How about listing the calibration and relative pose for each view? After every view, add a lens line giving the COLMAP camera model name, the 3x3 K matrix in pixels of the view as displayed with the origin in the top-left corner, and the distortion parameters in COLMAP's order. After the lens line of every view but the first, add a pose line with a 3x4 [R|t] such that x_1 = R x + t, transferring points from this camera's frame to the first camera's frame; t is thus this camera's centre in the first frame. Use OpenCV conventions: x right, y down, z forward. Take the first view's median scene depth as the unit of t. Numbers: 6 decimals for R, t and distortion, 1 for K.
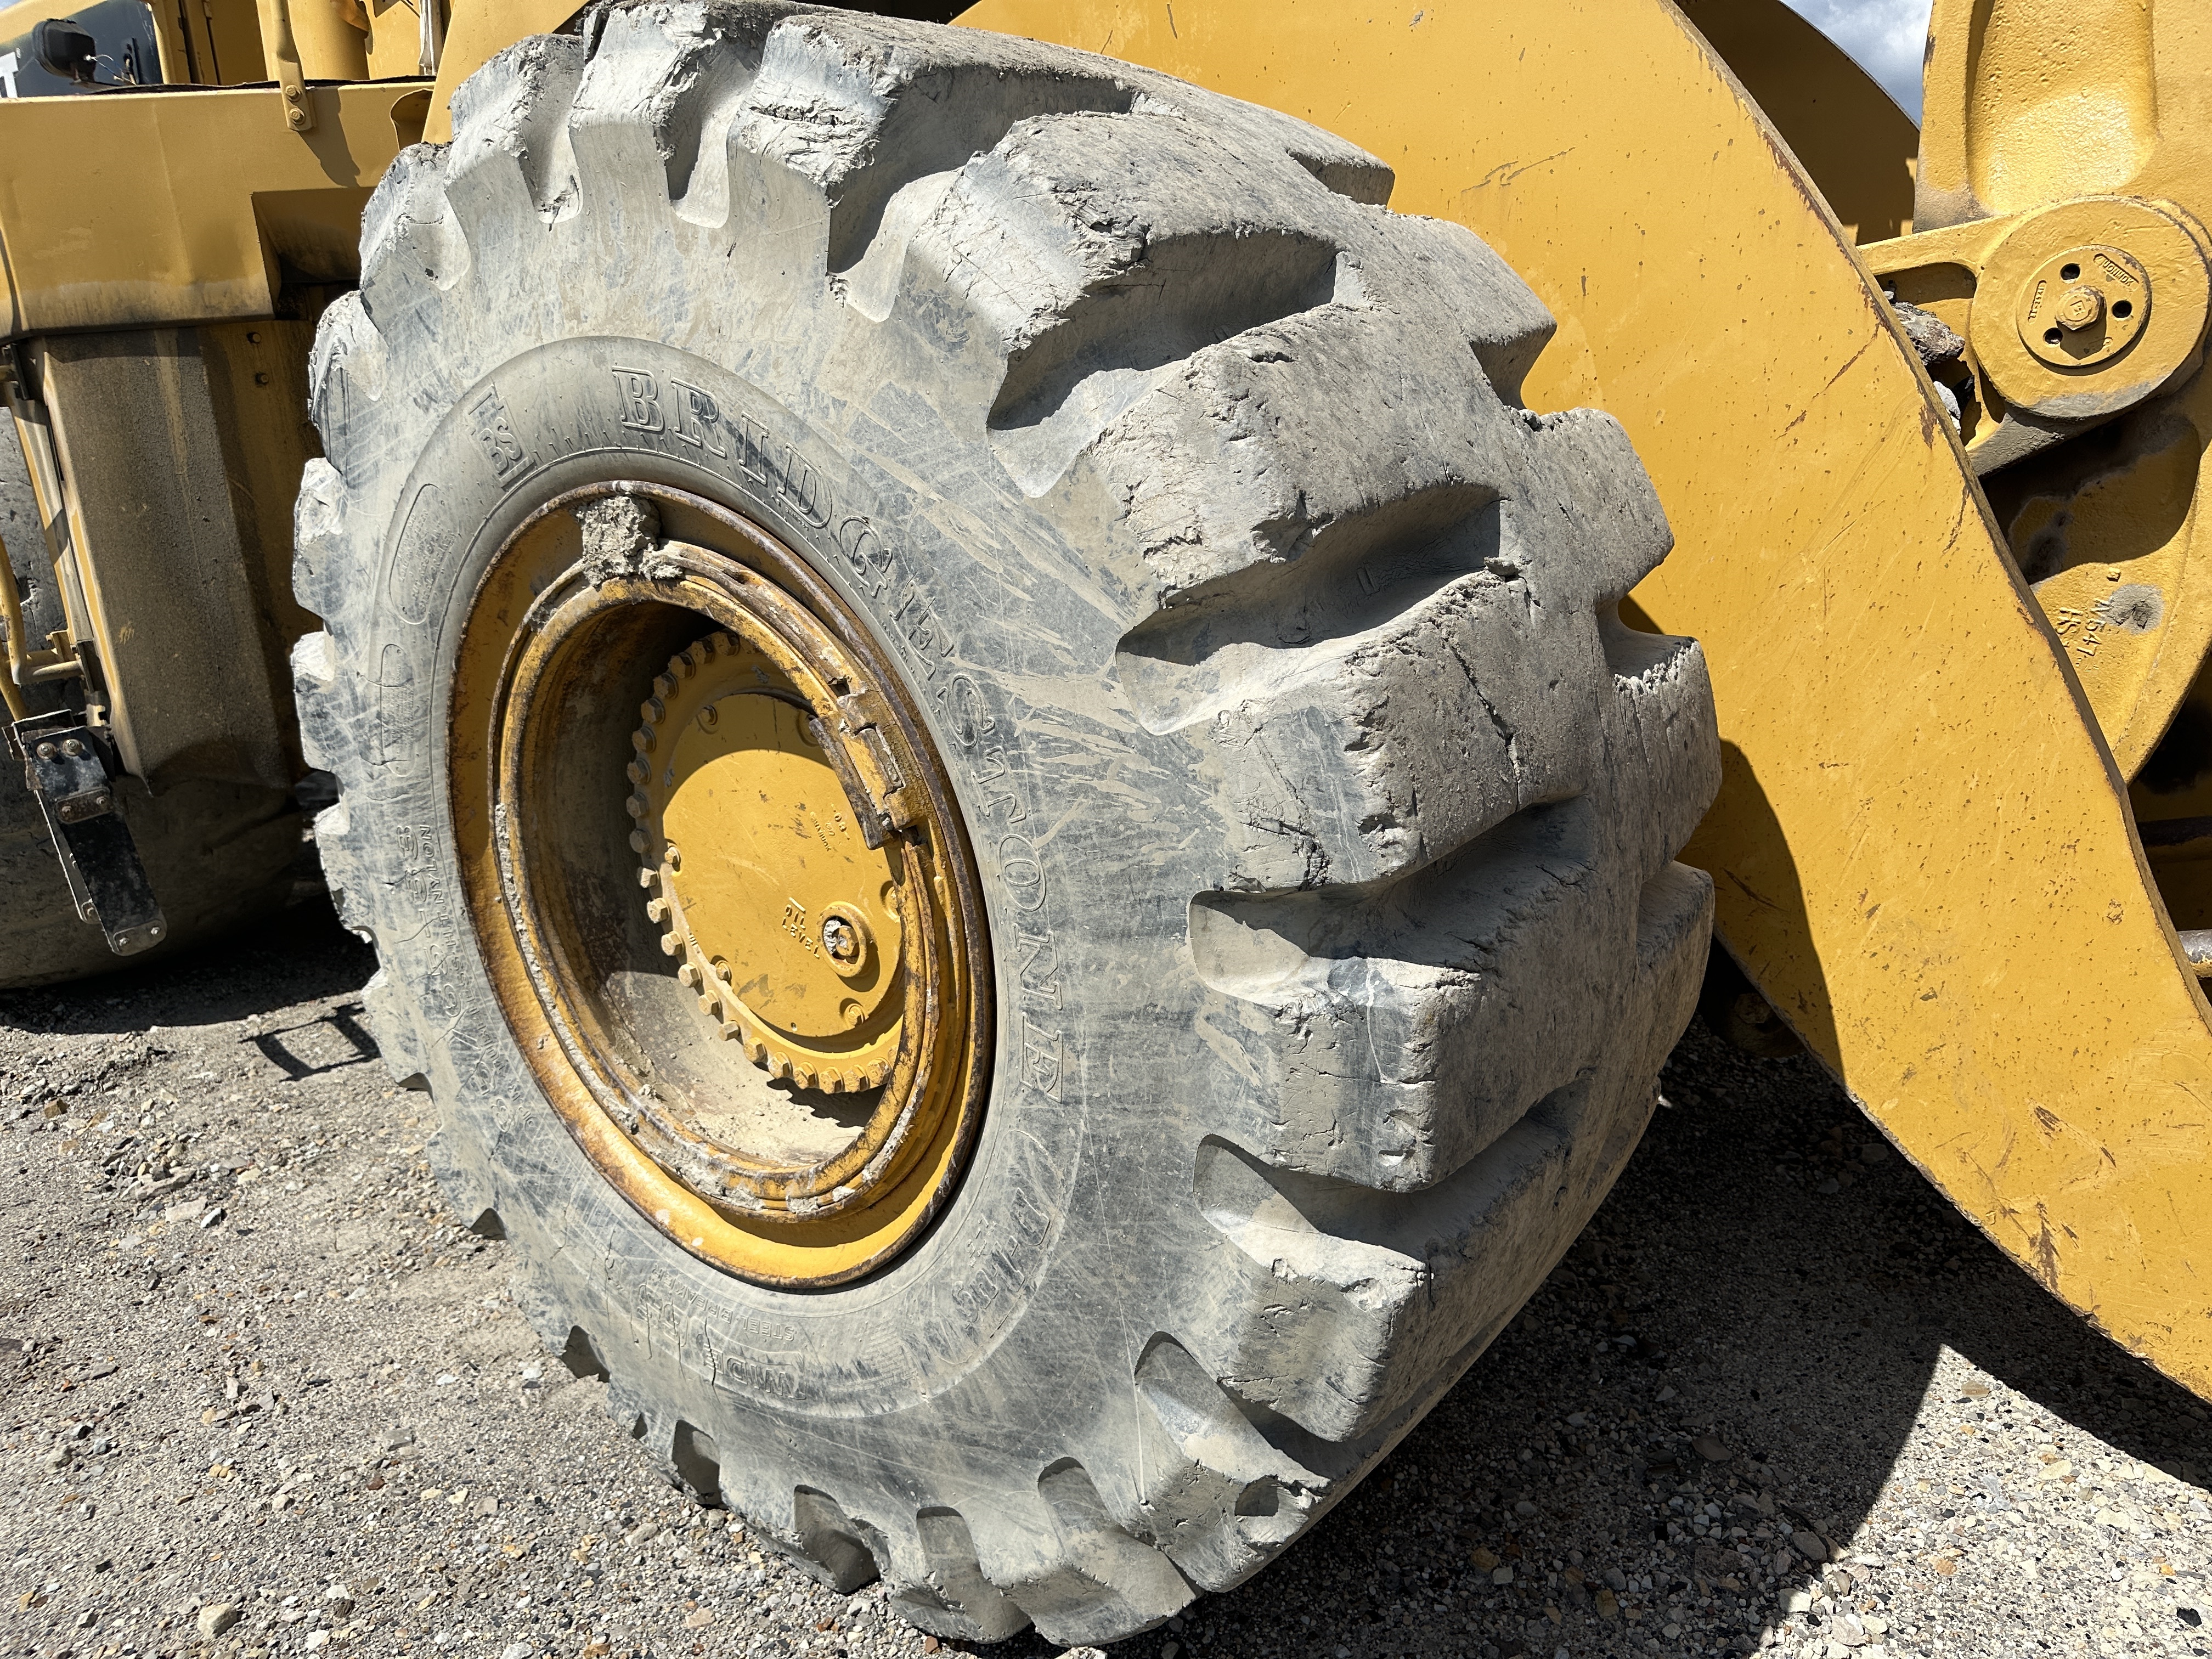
lens RADIAL K [[1568.1, 0, 1094.2], [0, 1568.1, 842.4], [0, 0, 1]] dist [0.000211, -0.025323]
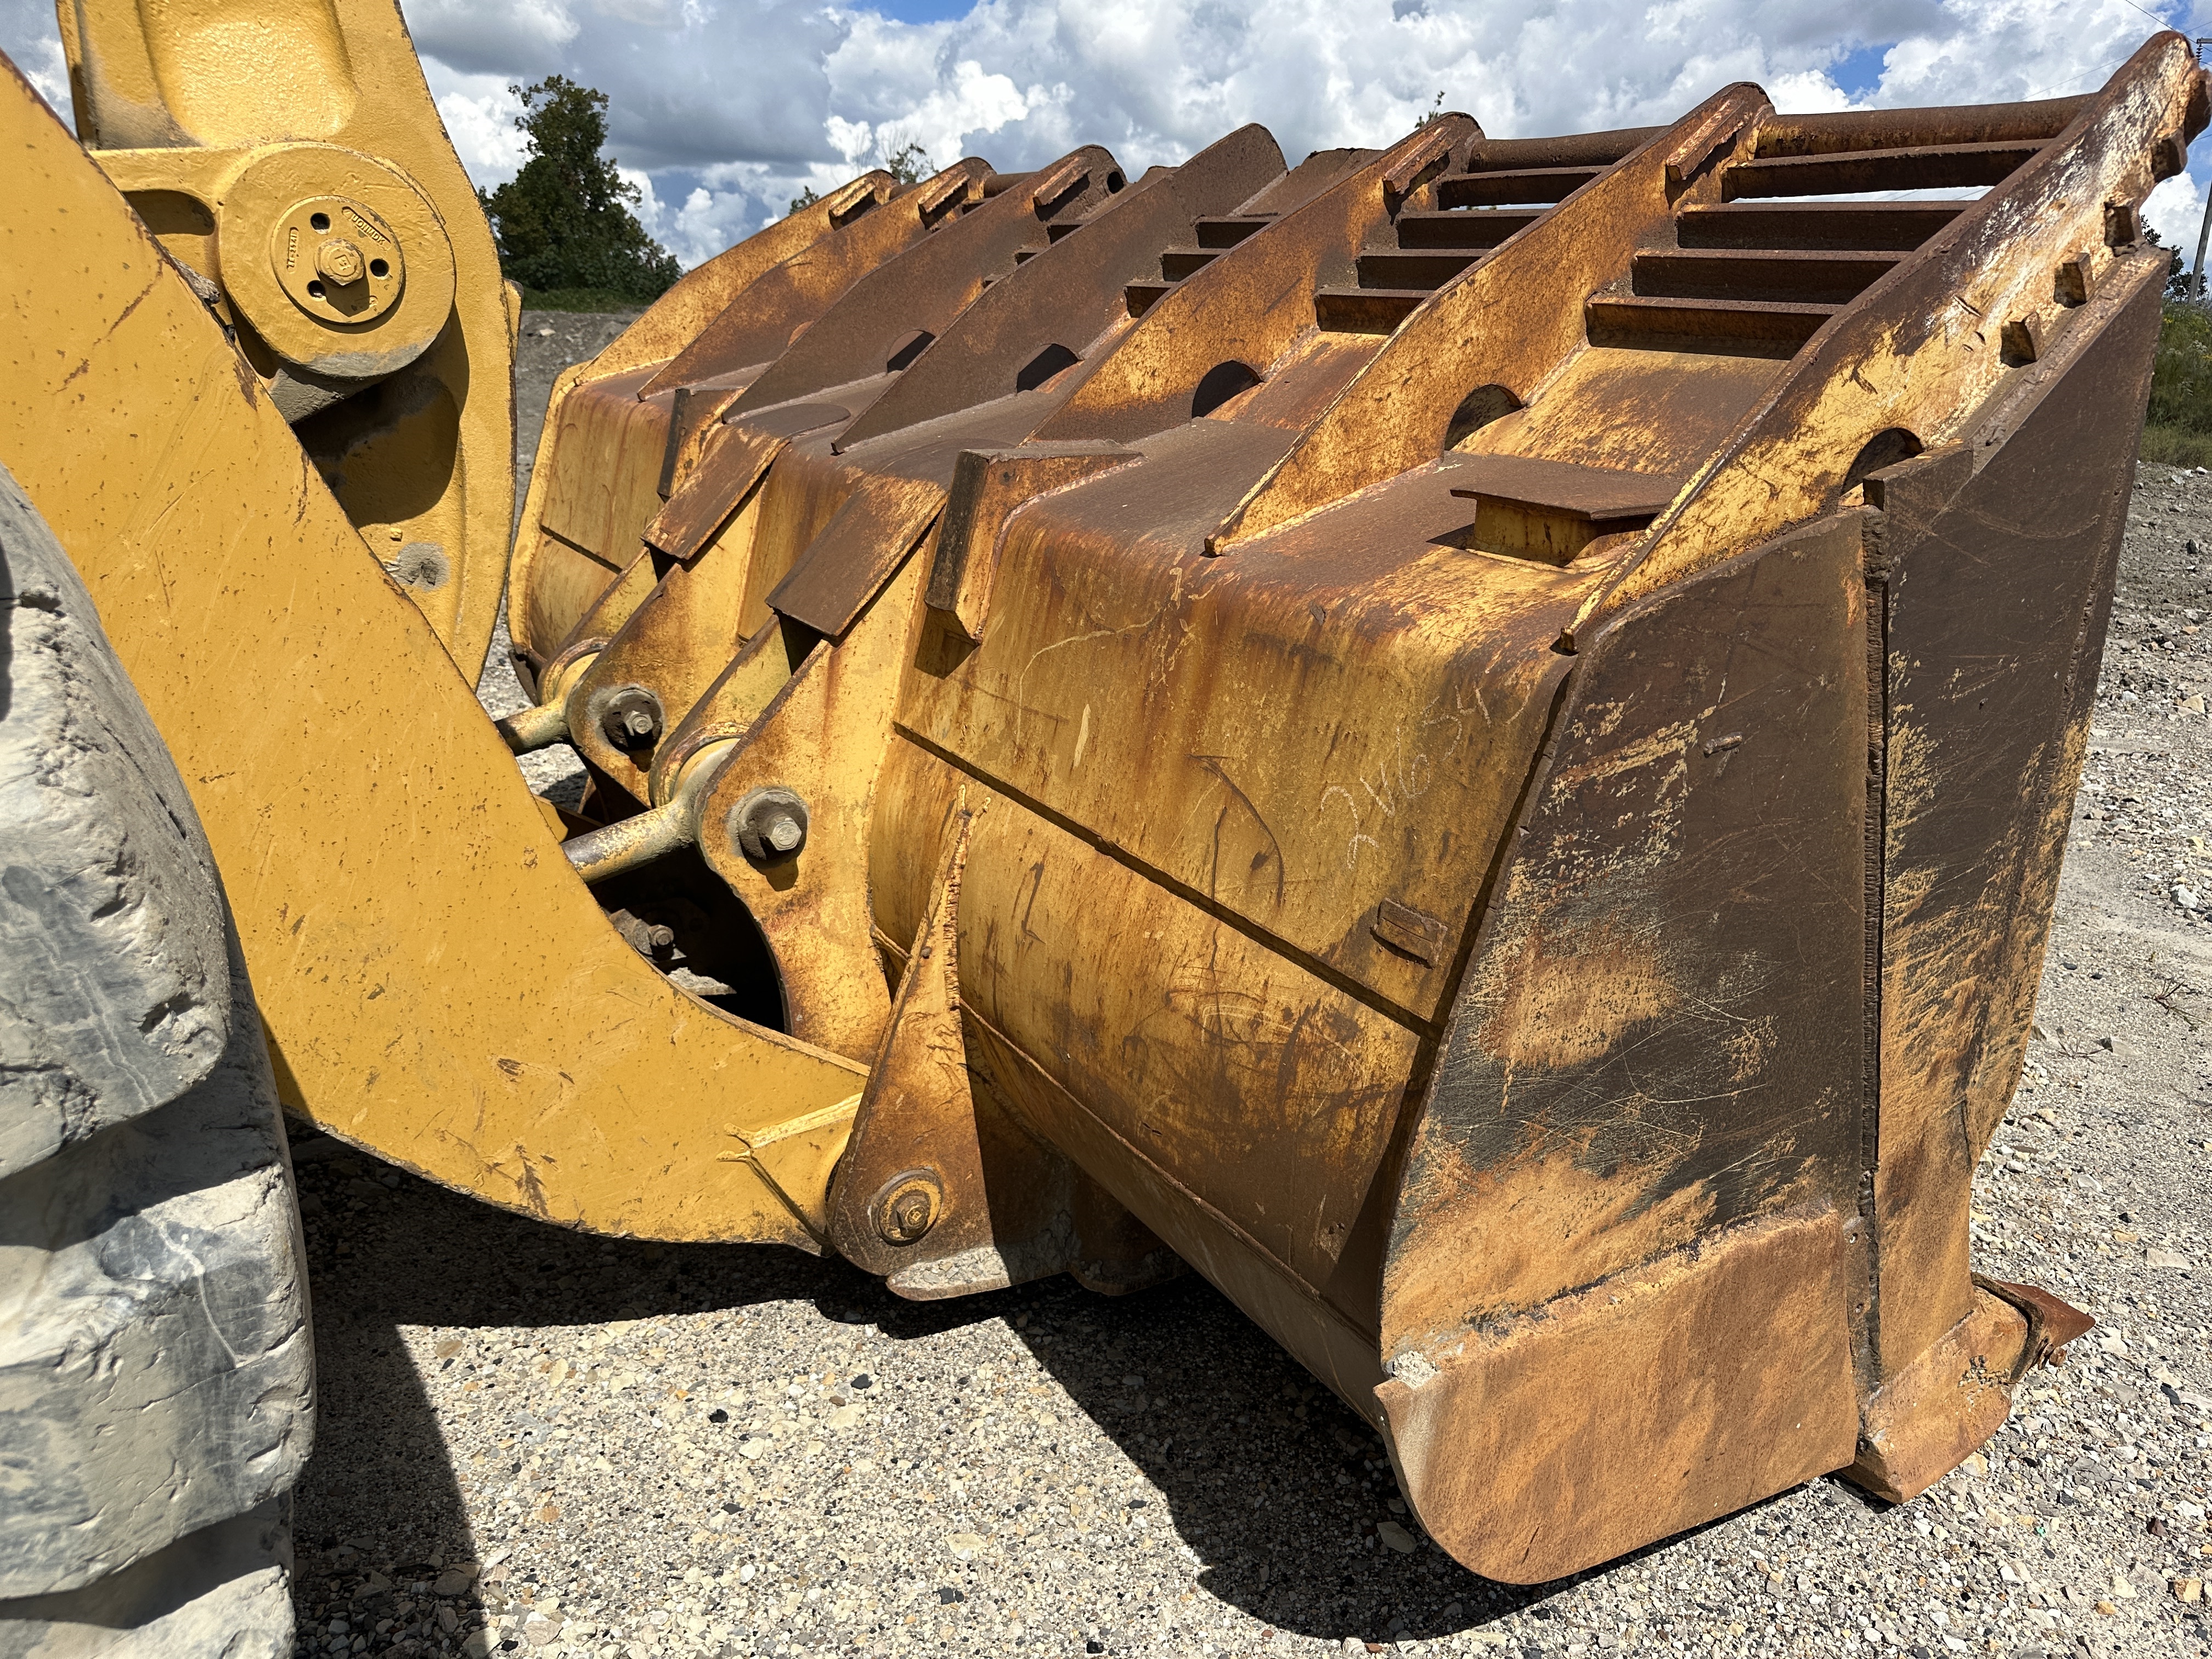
lens RADIAL K [[1568.1, 0, 1094.2], [0, 1568.1, 842.4], [0, 0, 1]] dist [0.000211, -0.025323]
pose [[0.300194, -0.242700, 0.922486, -0.196325], [0.197319, 0.961972, 0.188878, -0.086599], [-0.933246, 0.125324, 0.336668, 0.278486]]
